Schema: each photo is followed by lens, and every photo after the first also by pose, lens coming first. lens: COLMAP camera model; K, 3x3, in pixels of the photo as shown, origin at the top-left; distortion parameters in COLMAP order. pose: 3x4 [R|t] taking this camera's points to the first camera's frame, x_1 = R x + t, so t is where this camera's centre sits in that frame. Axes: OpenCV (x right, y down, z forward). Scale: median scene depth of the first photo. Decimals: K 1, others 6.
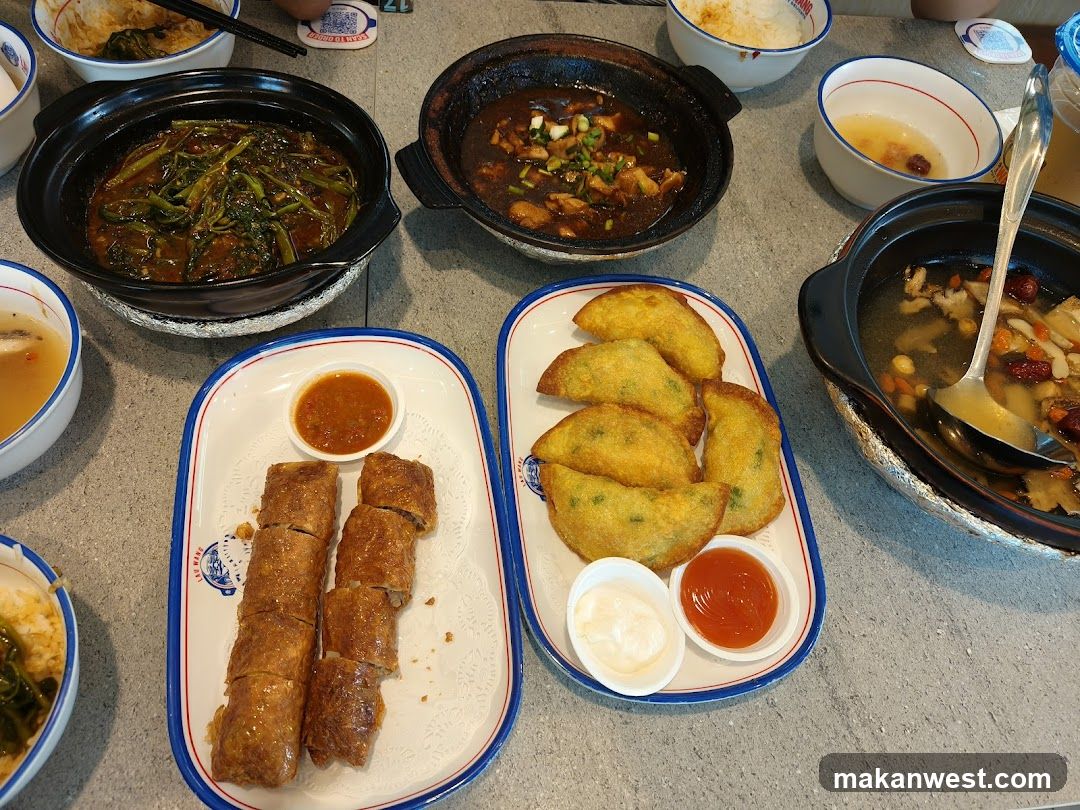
lens RADIAL K [[778.8, 0, 540.0], [0, 778.8, 405.0], [0, 0, 1]] dist [-0.022516, -0.003340]
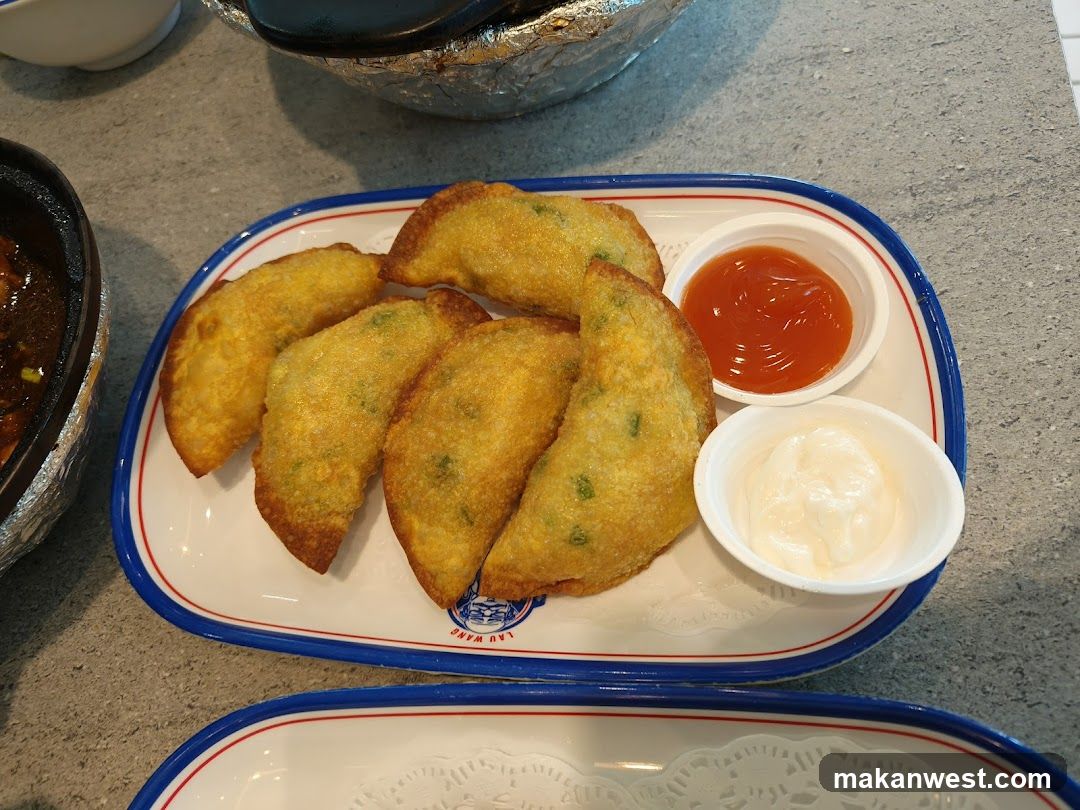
lens RADIAL K [[778.8, 0, 540.0], [0, 778.8, 405.0], [0, 0, 1]] dist [-0.022516, -0.003340]
pose [[0.180648, -0.933079, 0.311015, -0.034235], [0.932843, 0.262763, 0.246493, -0.041125], [-0.311721, 0.245600, 0.917884, 0.493734]]
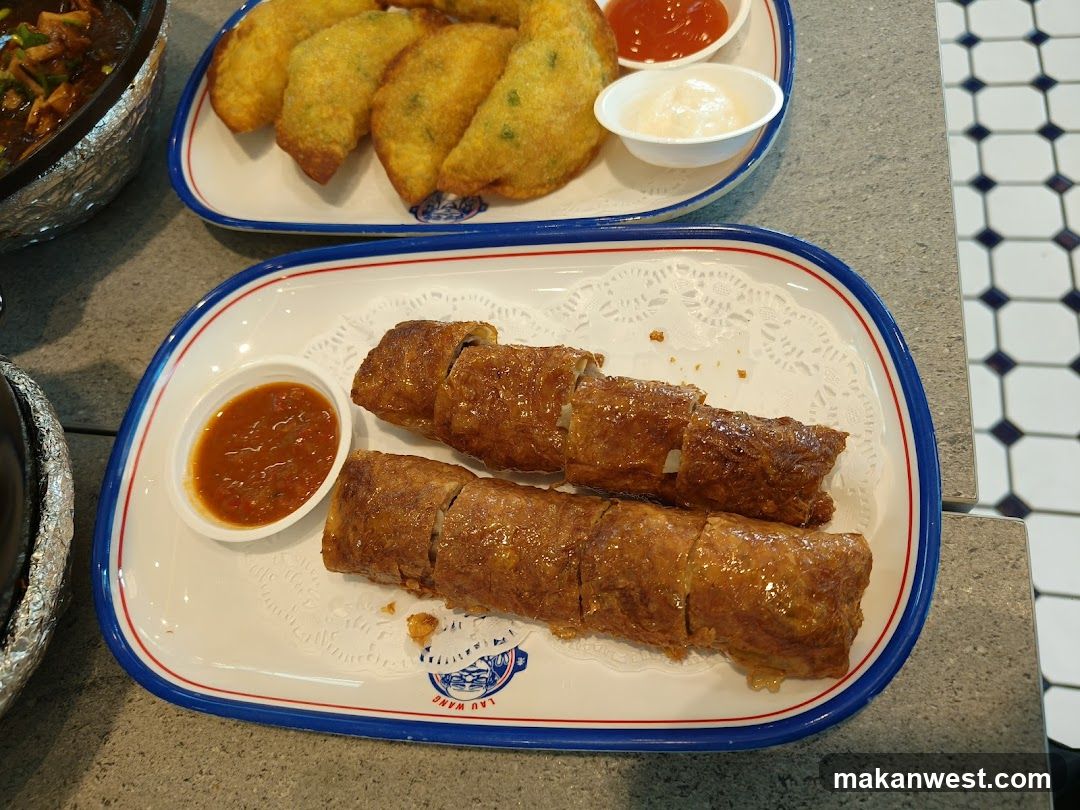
lens RADIAL K [[781.6, 0, 540.0], [0, 781.6, 405.0], [0, 0, 1]] dist [-0.034543, 0.005339]
pose [[0.217289, -0.927750, 0.303423, -0.362995], [0.927265, 0.293289, 0.232725, 0.058054], [-0.304902, 0.230785, 0.923999, 0.378753]]
